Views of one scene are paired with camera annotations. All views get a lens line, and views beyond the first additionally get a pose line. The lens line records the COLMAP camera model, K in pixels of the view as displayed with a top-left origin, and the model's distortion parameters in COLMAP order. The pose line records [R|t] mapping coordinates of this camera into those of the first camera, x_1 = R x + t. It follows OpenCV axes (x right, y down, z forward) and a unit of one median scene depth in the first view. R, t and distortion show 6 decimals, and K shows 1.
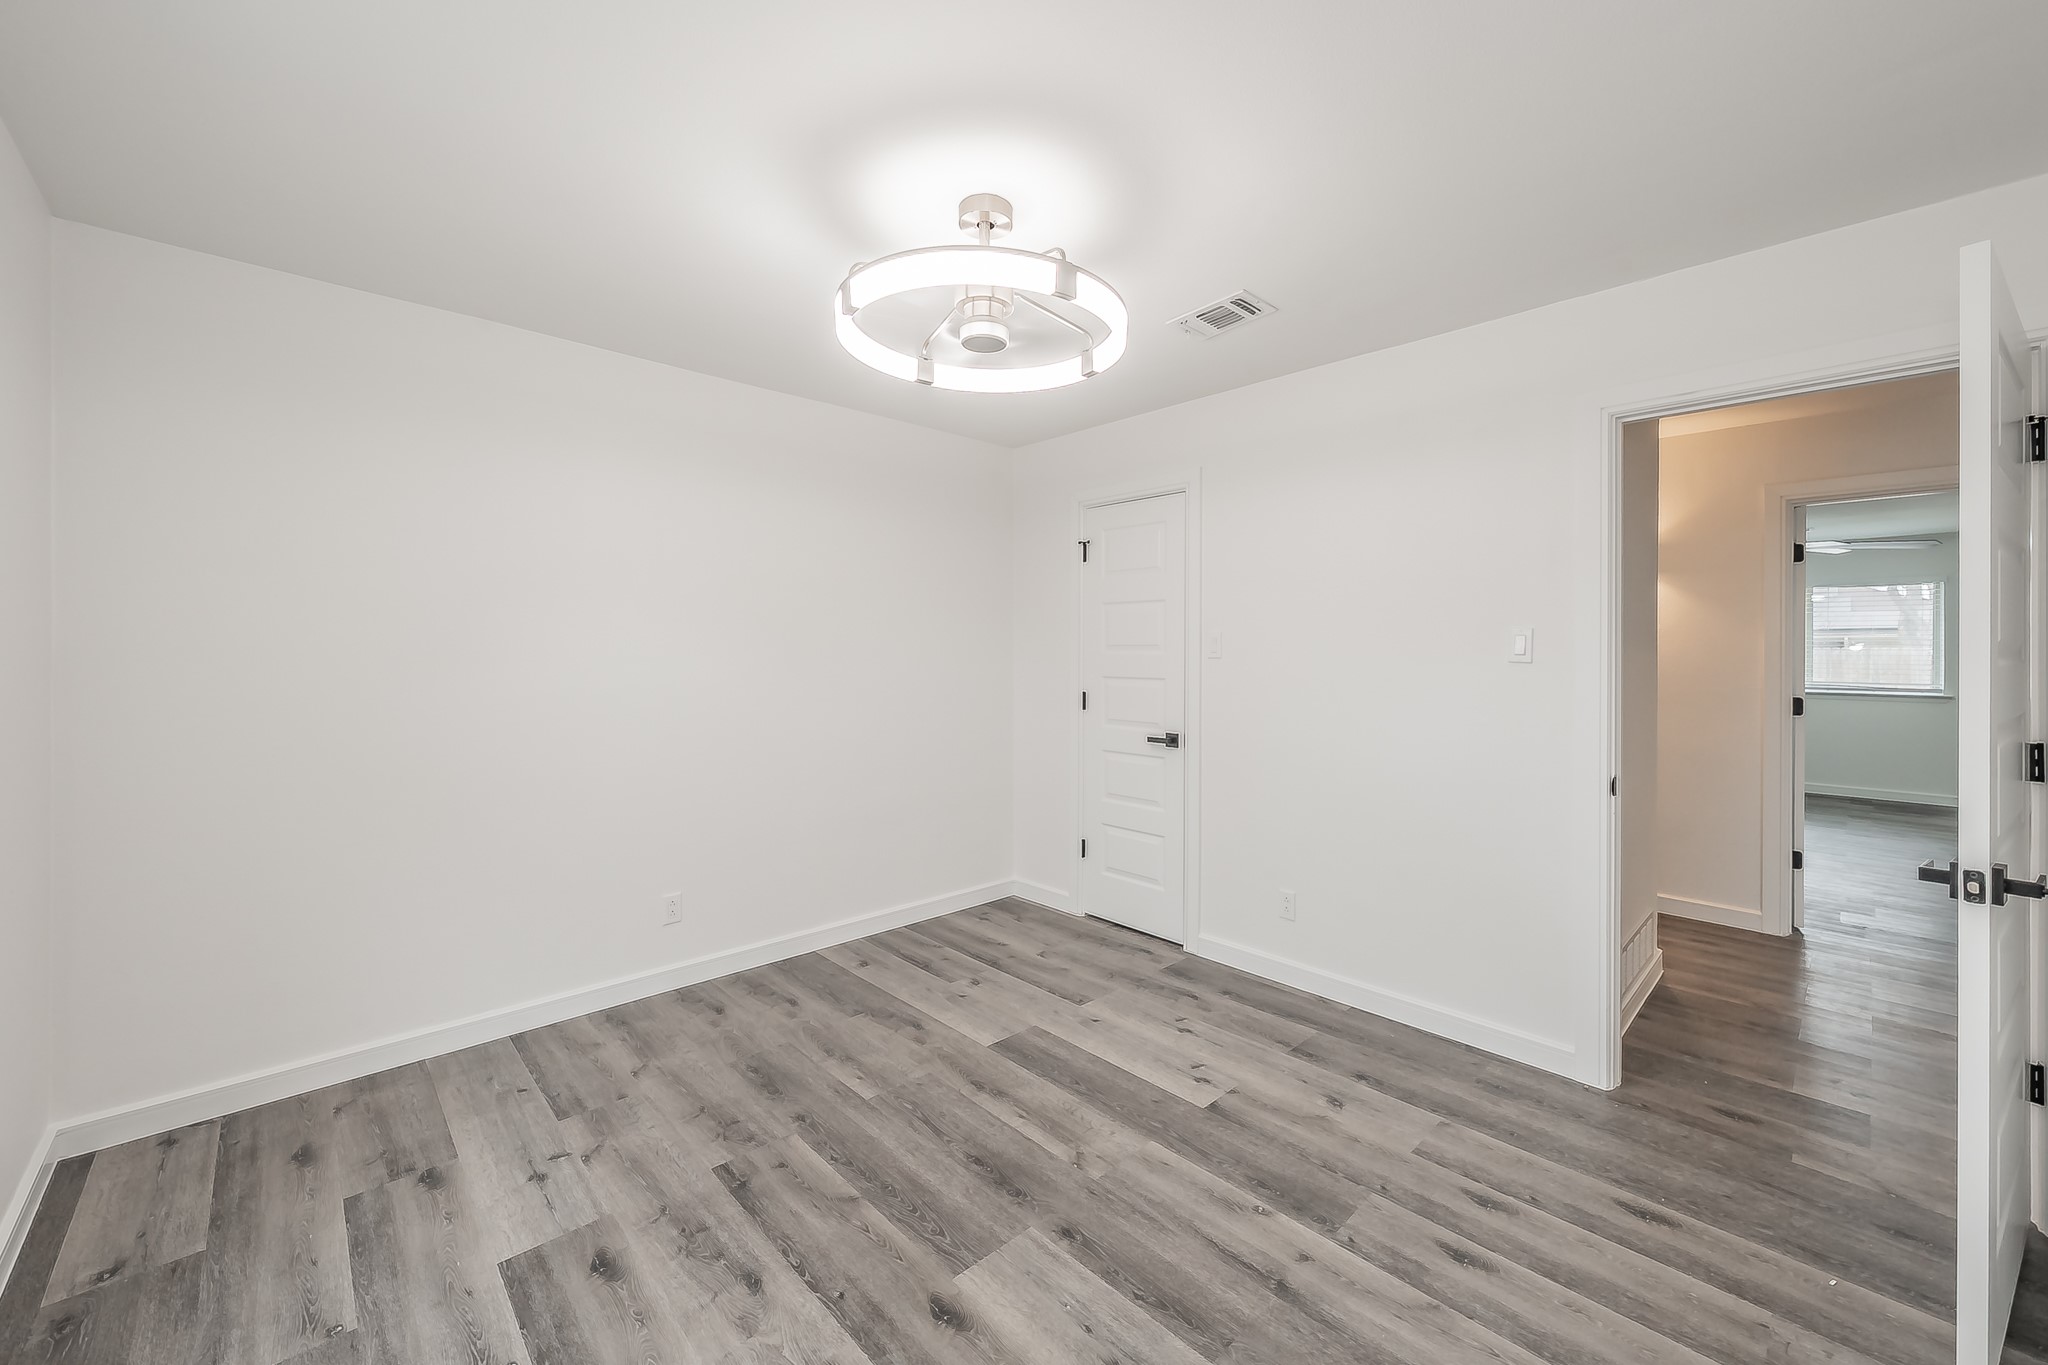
lens RADIAL K [[812.0, 0, 1042.9], [0, 812.0, 656.6], [0, 0, 1]] dist [0.001605, -0.000214]
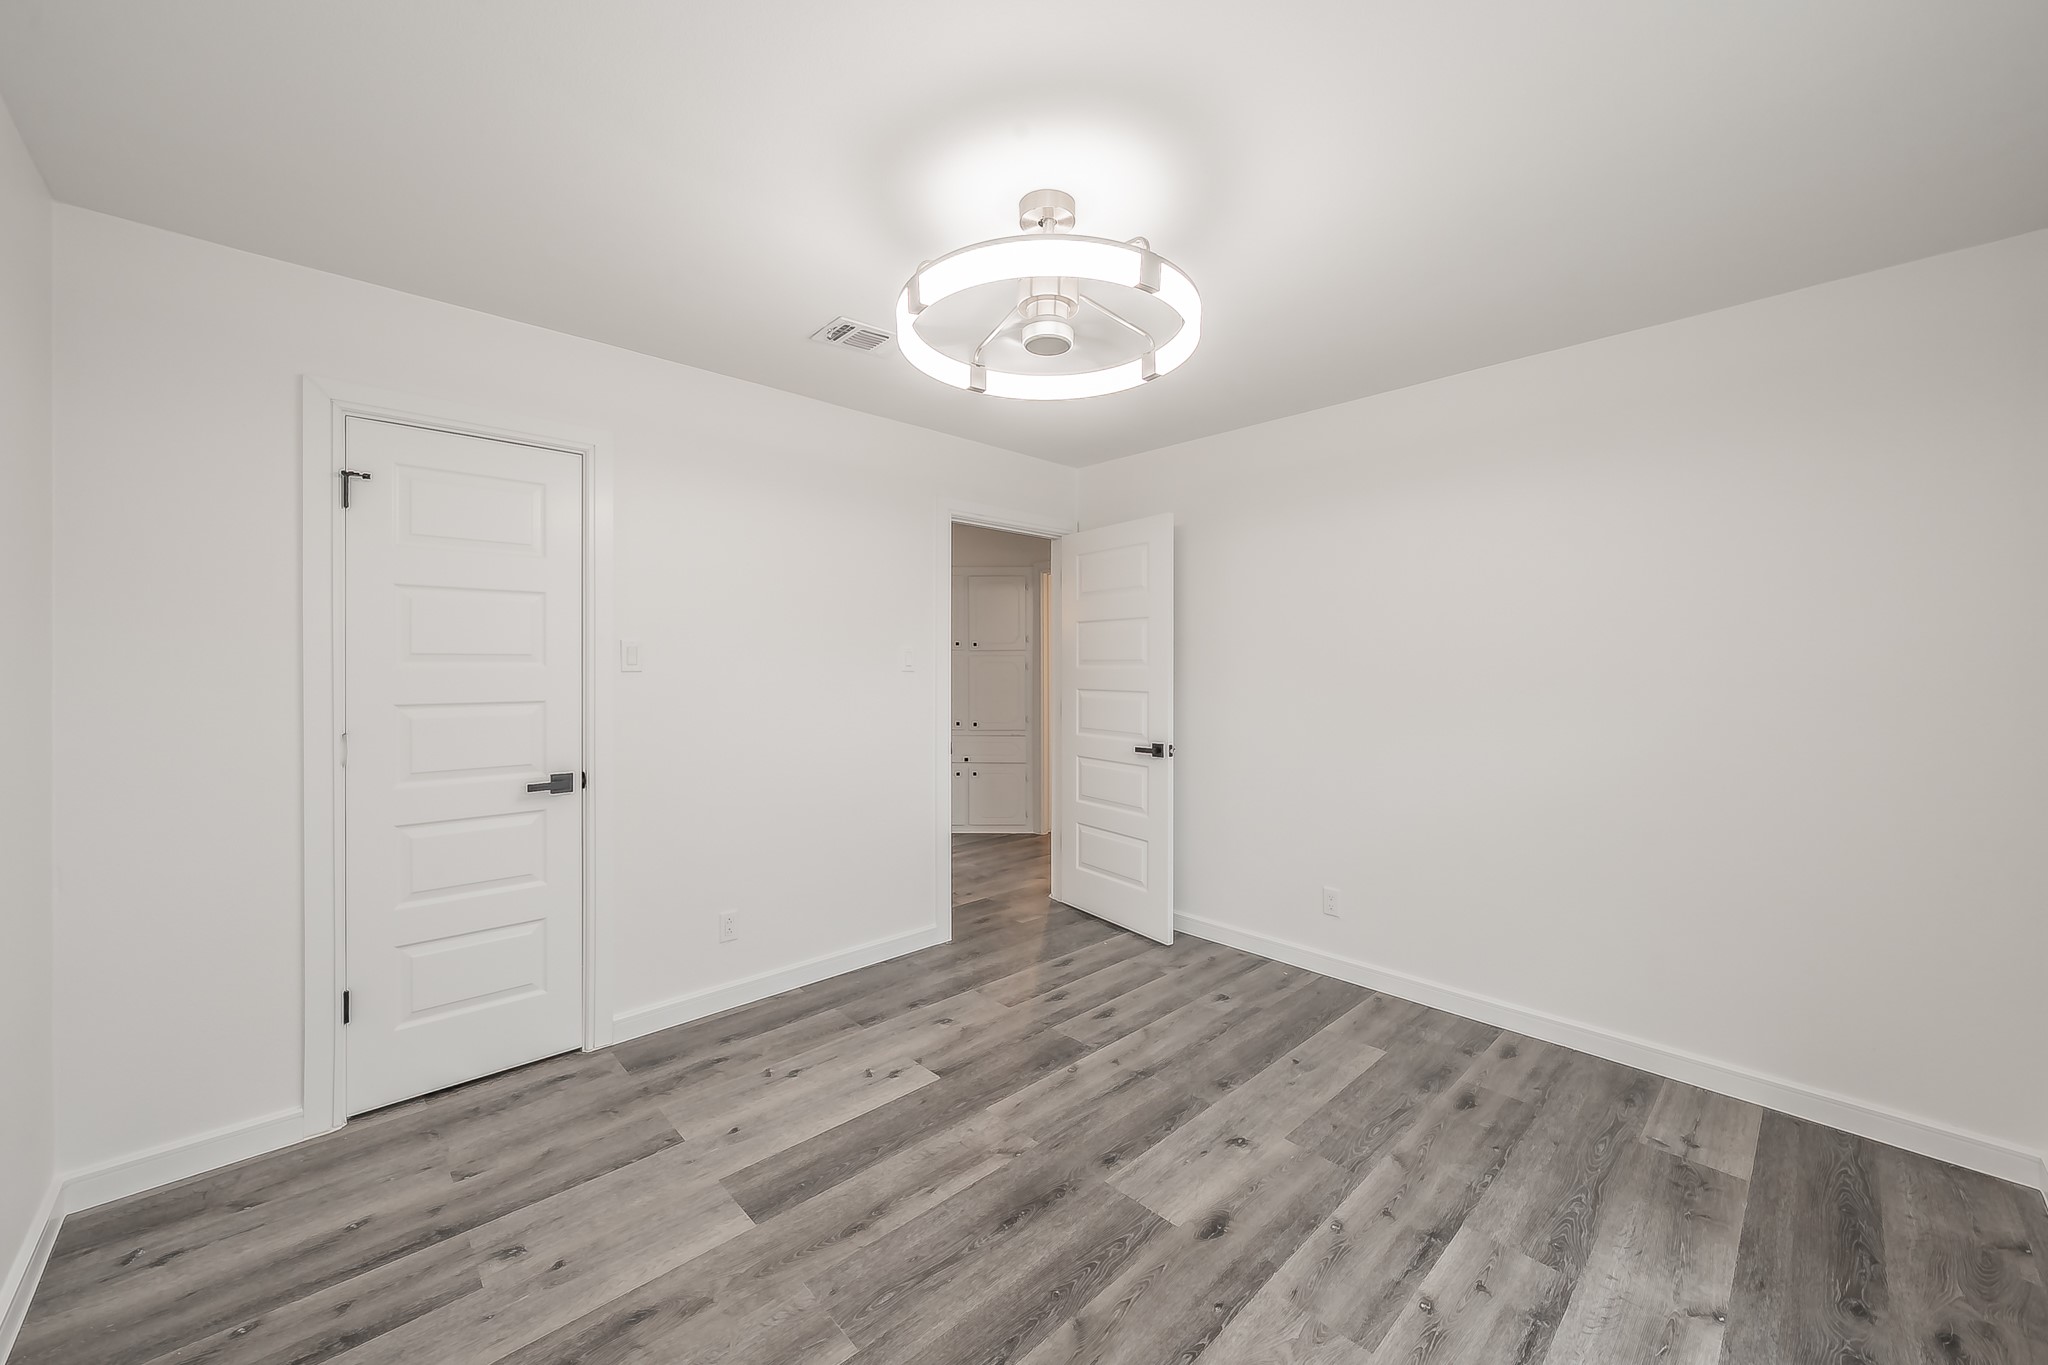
lens RADIAL K [[807.1, 0, 1013.4], [0, 807.1, 669.5], [0, 0, 1]] dist [-0.000046, -0.000064]
pose [[-0.013593, -0.008364, 0.999873, -0.890998], [0.006317, 0.999944, 0.008450, -0.006219], [-0.999888, 0.006431, -0.013540, 0.911399]]
